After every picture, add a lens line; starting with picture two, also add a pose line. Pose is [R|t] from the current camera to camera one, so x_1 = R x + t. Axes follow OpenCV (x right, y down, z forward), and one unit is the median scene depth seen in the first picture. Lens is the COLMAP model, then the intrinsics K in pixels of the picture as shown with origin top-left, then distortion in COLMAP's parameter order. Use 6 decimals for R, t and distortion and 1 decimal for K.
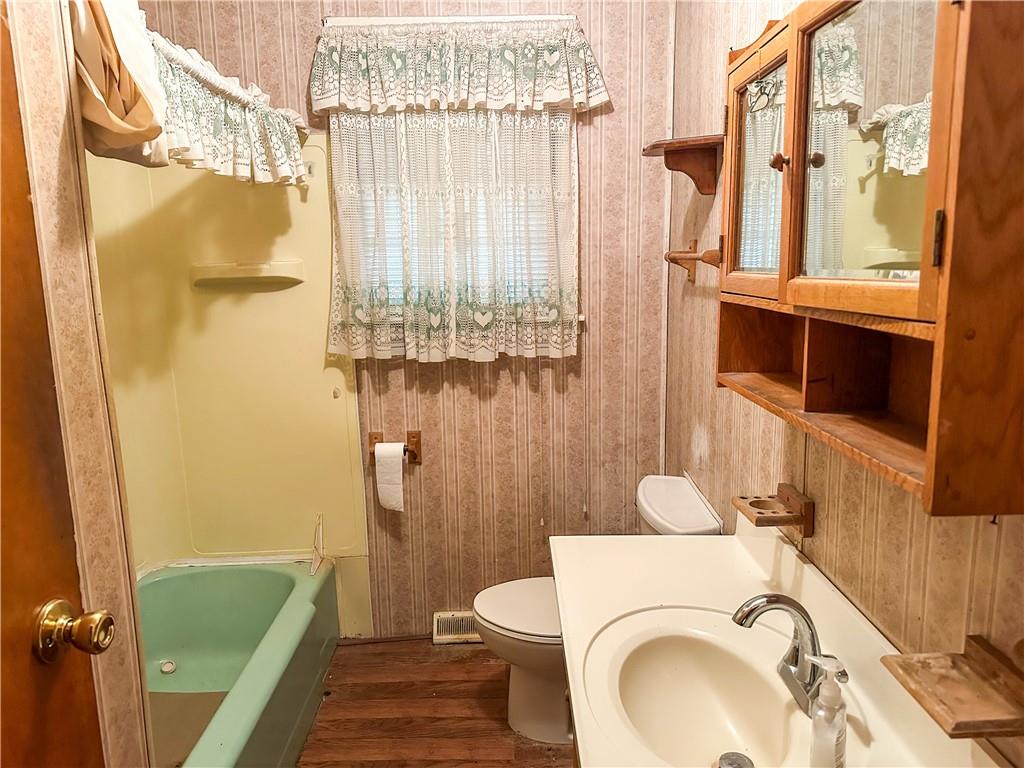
lens RADIAL K [[697.0, 0, 512.0], [0, 697.0, 384.0], [0, 0, 1]] dist [0.122682, -0.276010]
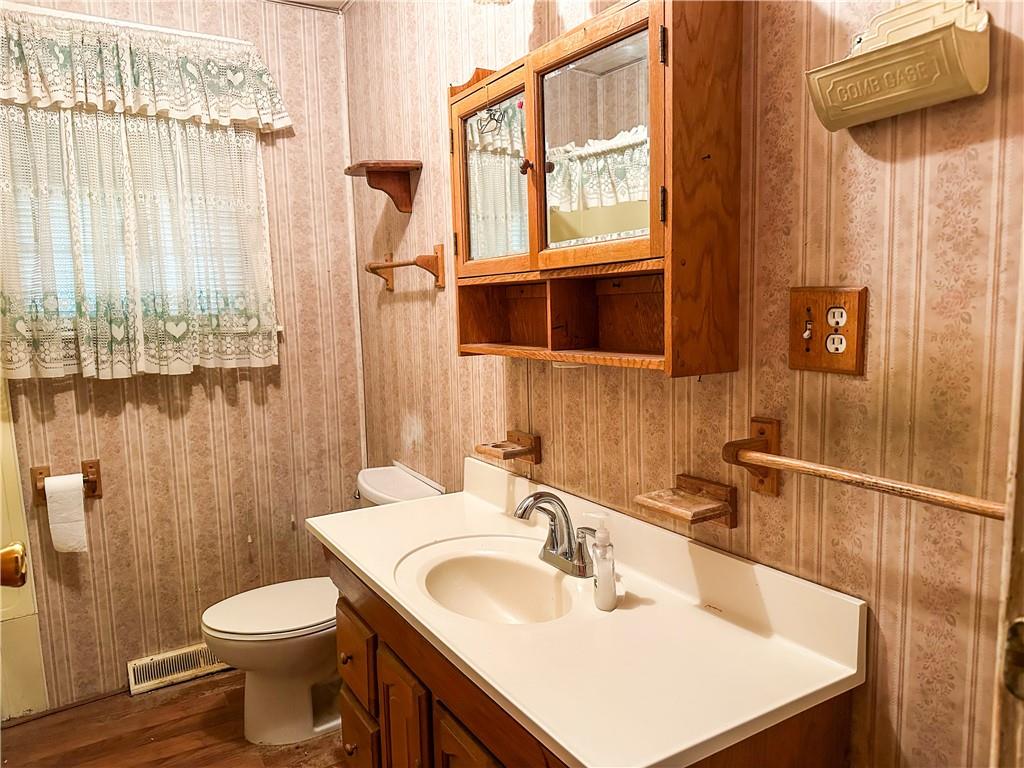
lens RADIAL K [[714.5, 0, 512.0], [0, 714.5, 384.0], [0, 0, 1]] dist [-0.005528, -0.008954]
pose [[0.859393, -0.055813, 0.508260, -0.143662], [0.091799, 0.994715, -0.045987, 0.065593], [-0.503008, 0.086179, 0.859975, -0.057908]]
